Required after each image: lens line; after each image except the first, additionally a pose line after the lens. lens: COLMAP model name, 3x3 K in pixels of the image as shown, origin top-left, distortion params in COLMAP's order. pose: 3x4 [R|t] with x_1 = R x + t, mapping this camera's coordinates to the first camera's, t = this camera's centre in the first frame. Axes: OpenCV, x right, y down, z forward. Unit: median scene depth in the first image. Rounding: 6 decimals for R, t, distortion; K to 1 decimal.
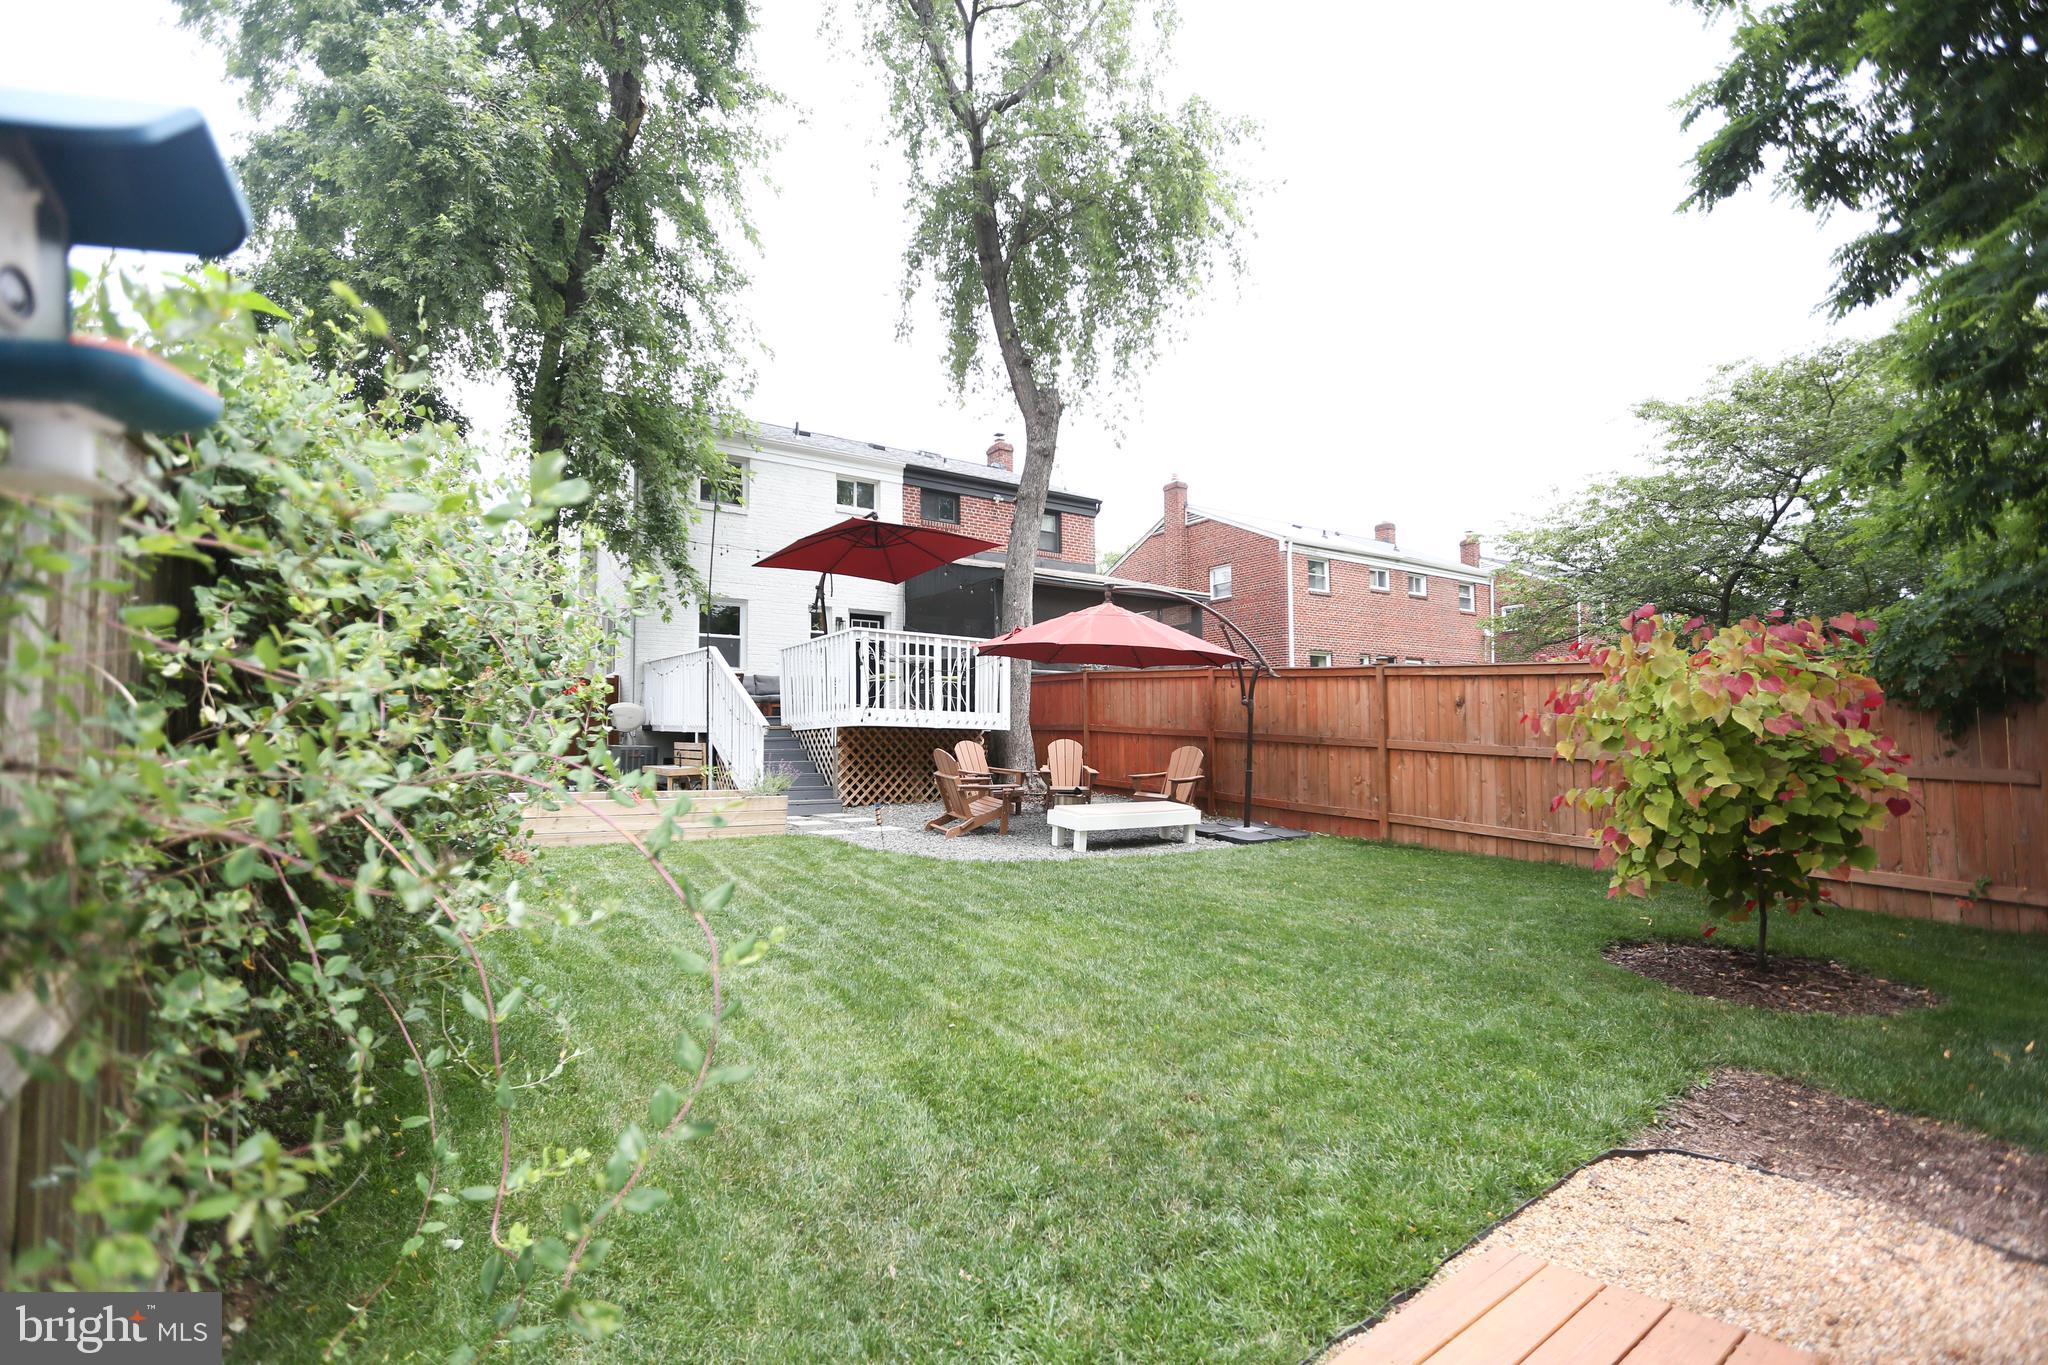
lens RADIAL K [[931.7, 0, 1007.4], [0, 931.7, 688.0], [0, 0, 1]] dist [-0.048497, 0.014905]
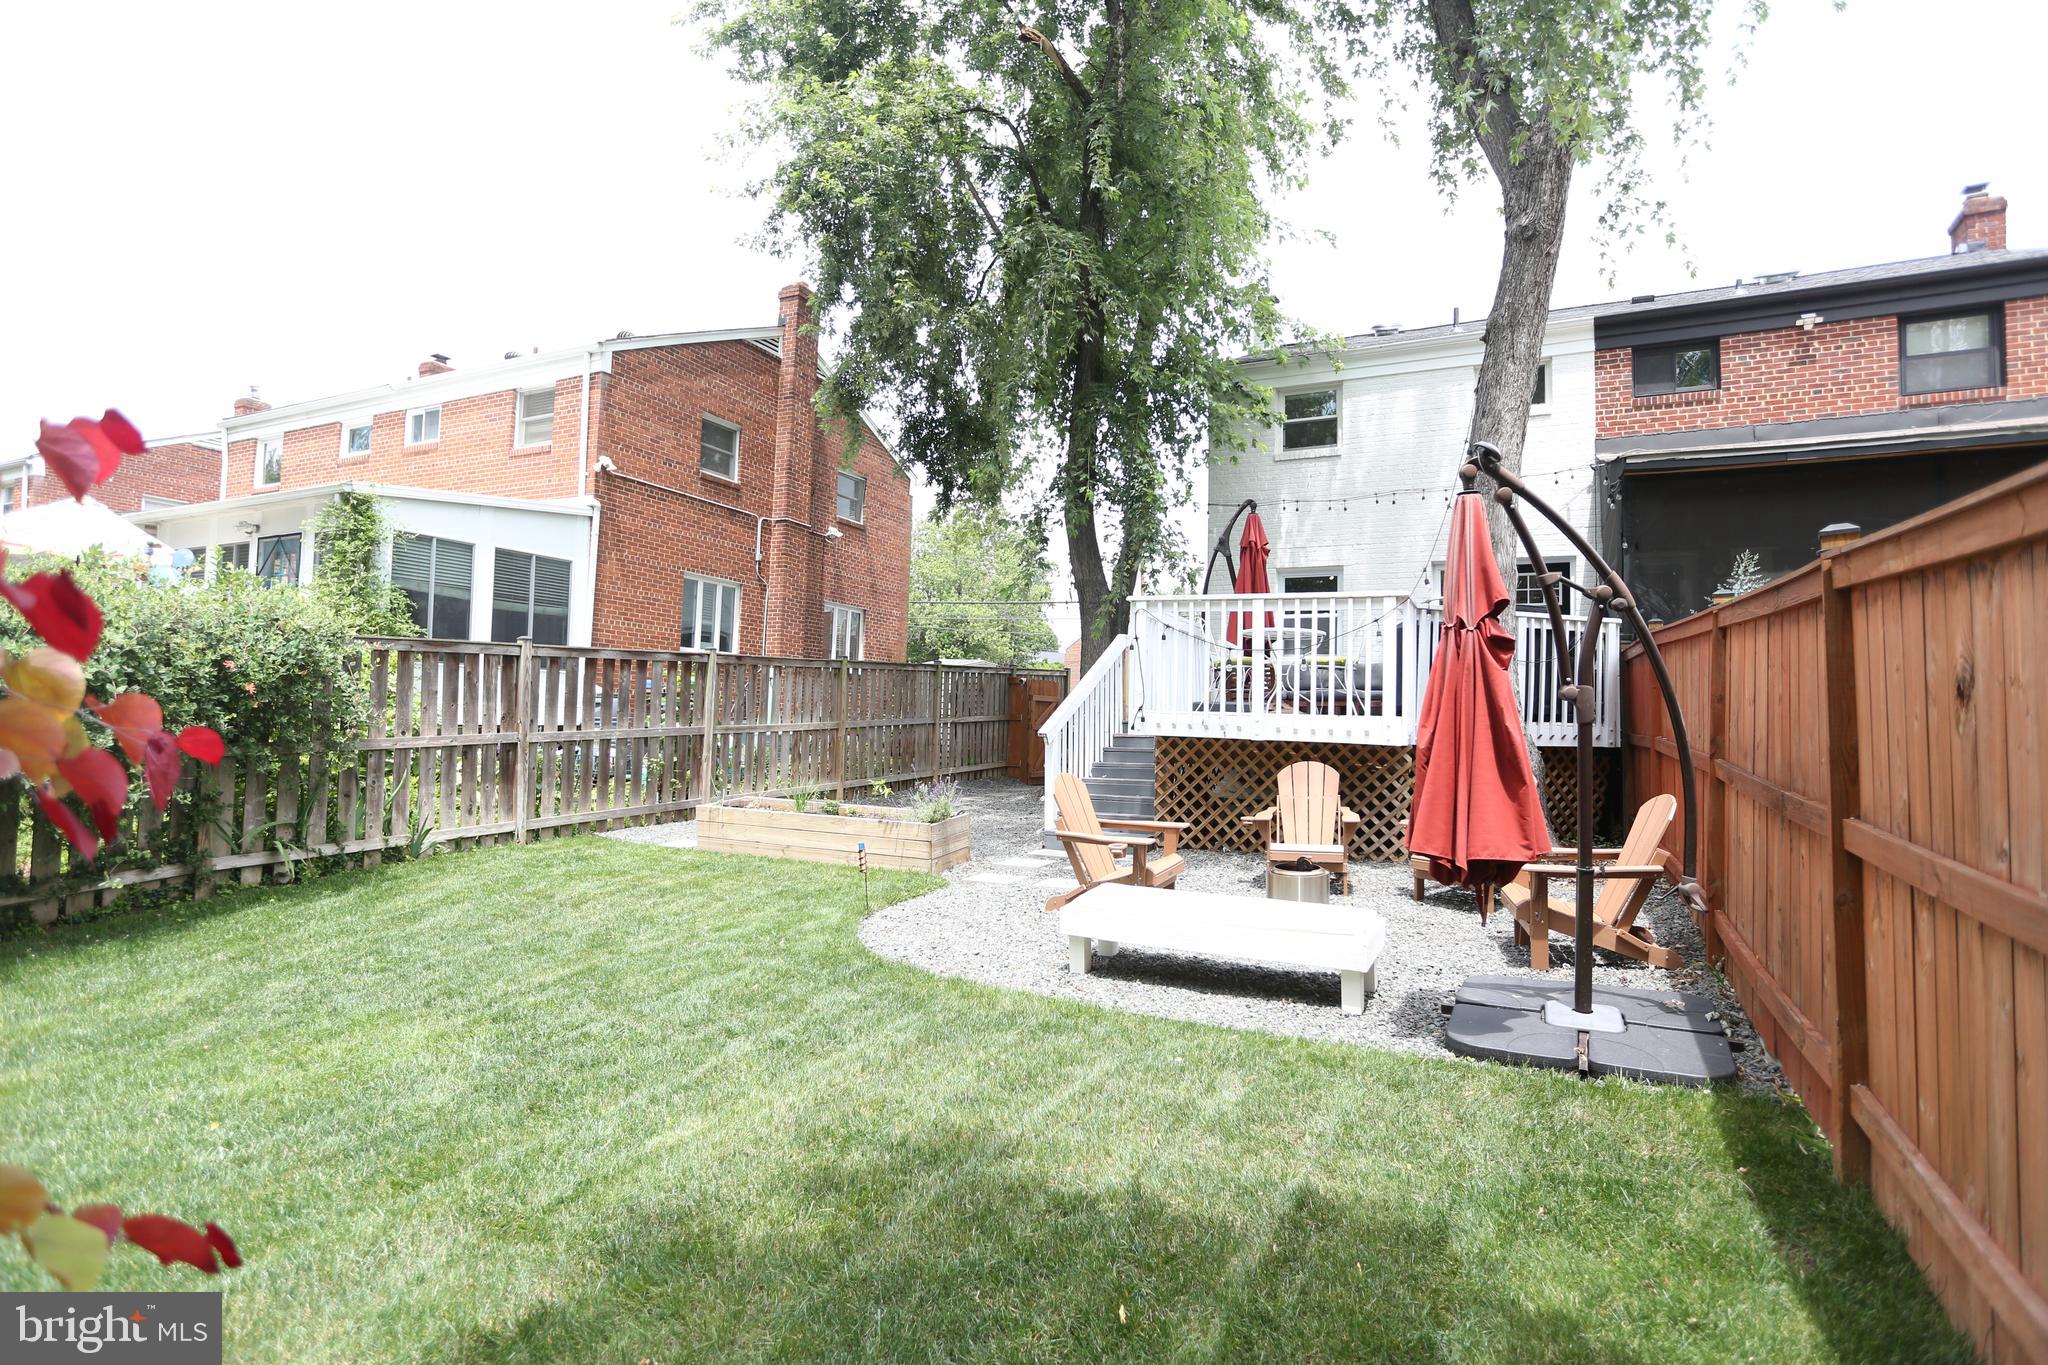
lens RADIAL K [[1016.0, 0, 1026.6], [0, 1016.0, 692.0], [0, 0, 1]] dist [-0.034958, 0.012843]
pose [[0.503879, -0.020220, -0.863538, 0.397993], [0.030536, 0.999518, -0.005586, 0.007903], [0.863234, -0.023554, 0.504253, 0.454378]]
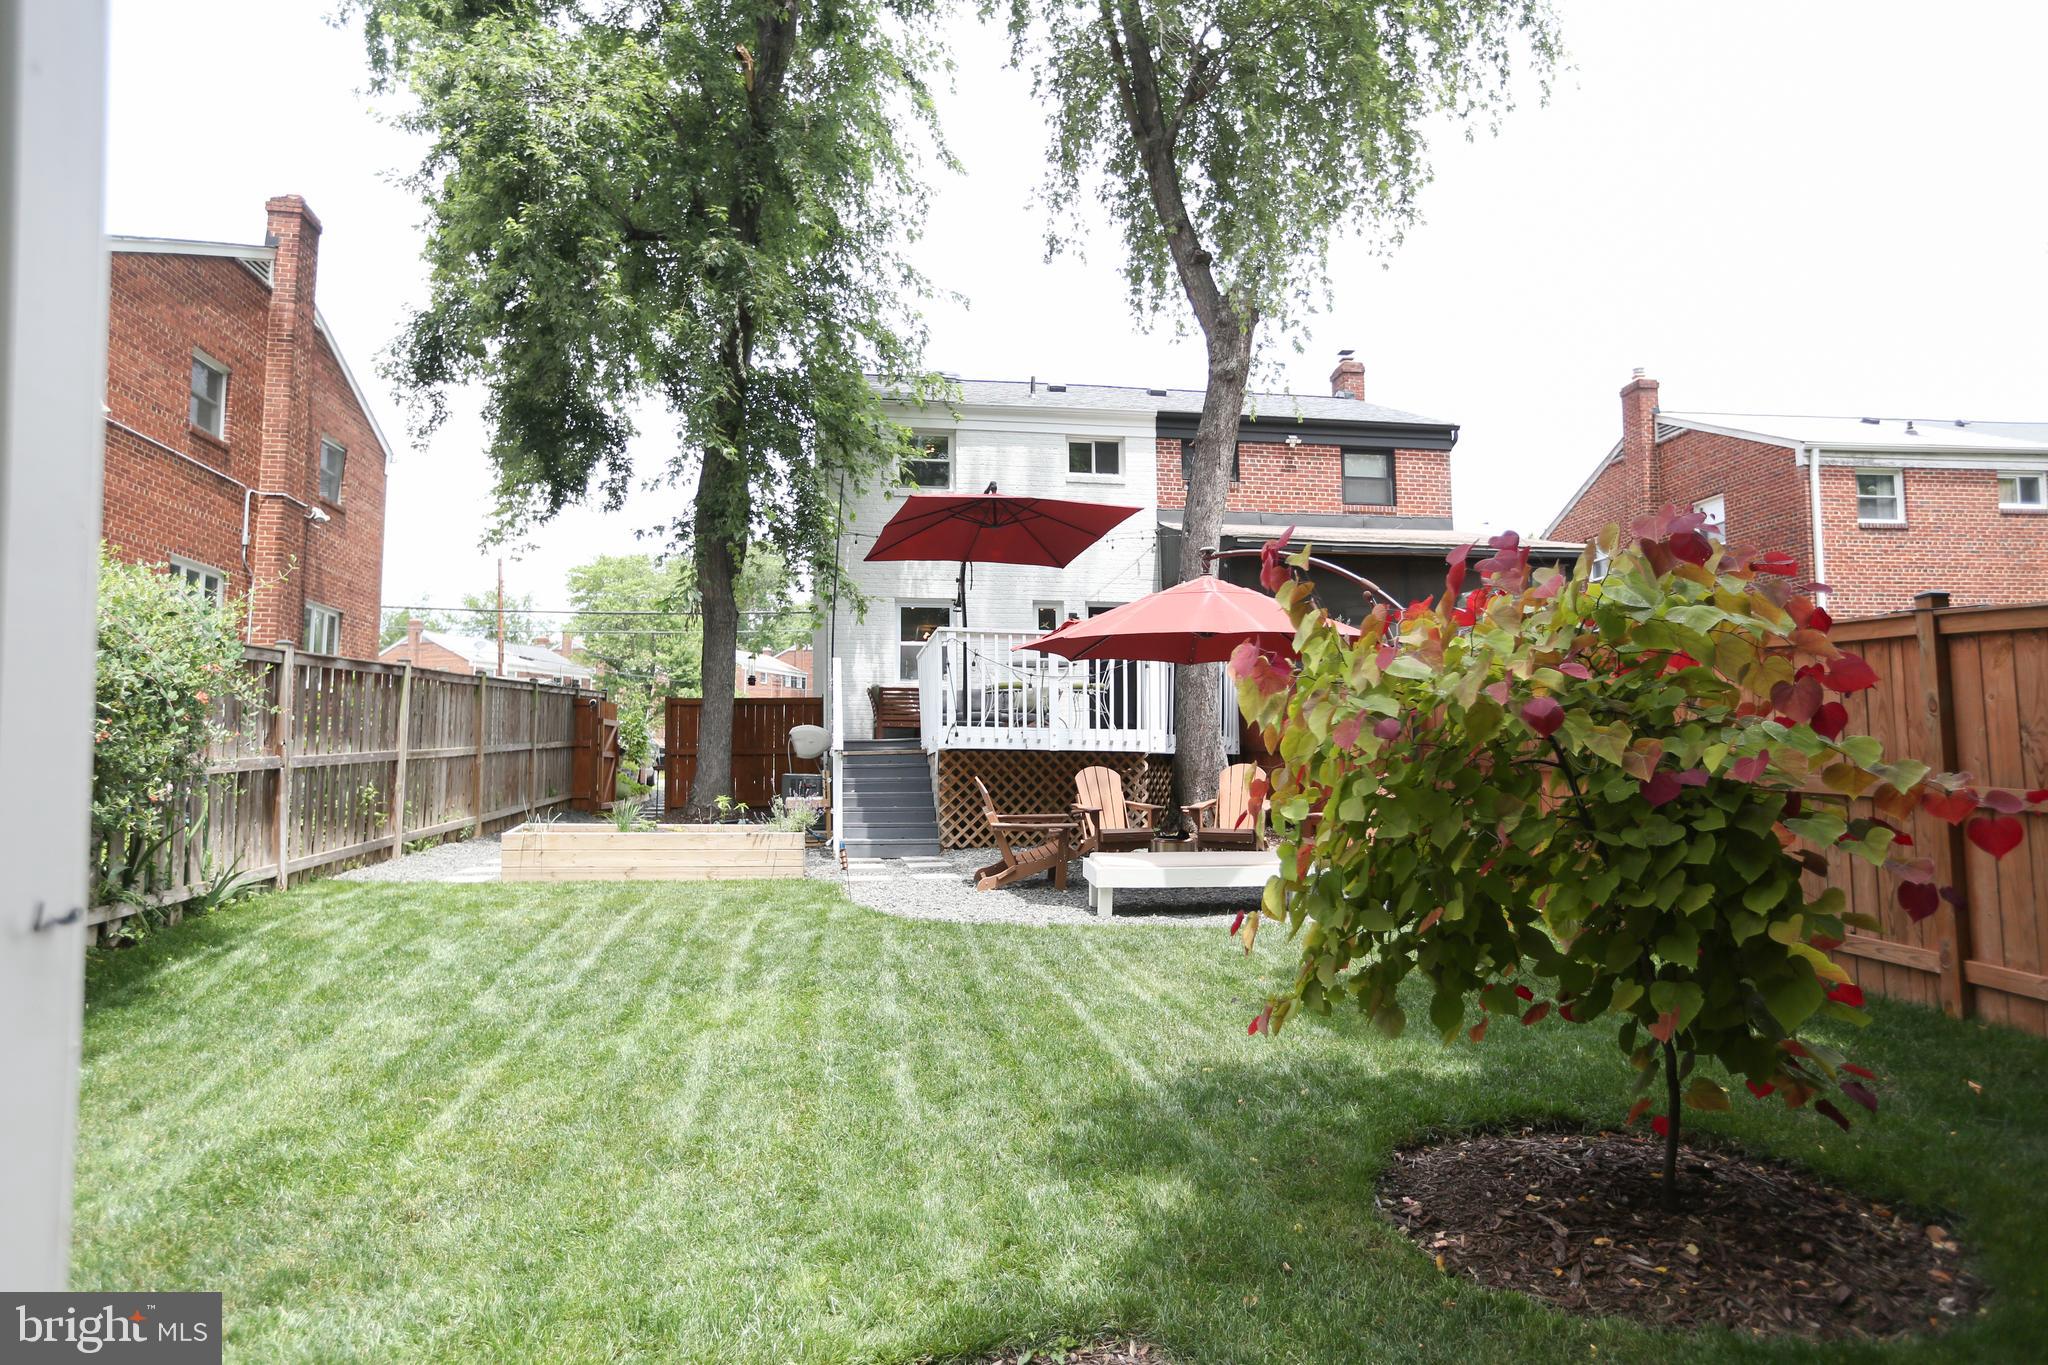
lens RADIAL K [[1166.5, 0, 1011.6], [0, 1166.5, 691.2], [0, 0, 1]] dist [-0.014994, 0.004839]
pose [[0.900672, -0.031419, -0.433362, 0.282581], [0.028344, 0.999506, -0.013555, 0.005023], [0.433574, -0.000075, 0.901118, 0.092294]]
